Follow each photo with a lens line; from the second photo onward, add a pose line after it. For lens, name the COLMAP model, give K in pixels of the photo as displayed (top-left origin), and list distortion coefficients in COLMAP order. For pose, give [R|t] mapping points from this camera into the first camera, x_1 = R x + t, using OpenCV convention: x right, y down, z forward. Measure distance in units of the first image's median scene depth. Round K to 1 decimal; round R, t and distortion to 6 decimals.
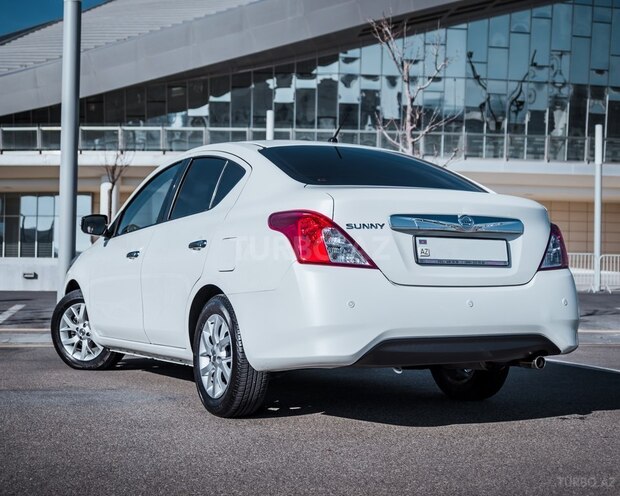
lens RADIAL K [[1143.4, 0, 310.0], [0, 1143.4, 248.0], [0, 0, 1]] dist [0.005308, 0.042820]
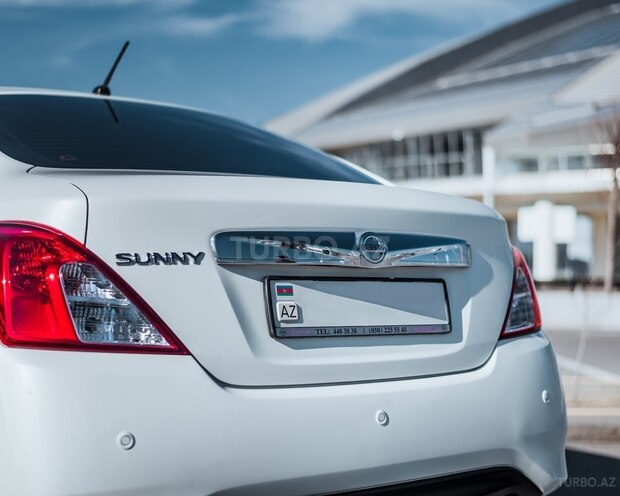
lens RADIAL K [[1143.4, 0, 310.0], [0, 1143.4, 248.0], [0, 0, 1]] dist [0.005308, 0.042820]
pose [[0.986722, -0.003008, 0.162393, 0.032336], [0.004346, 0.999959, -0.007885, -0.018732], [-0.162363, 0.008486, 0.986695, 0.528064]]
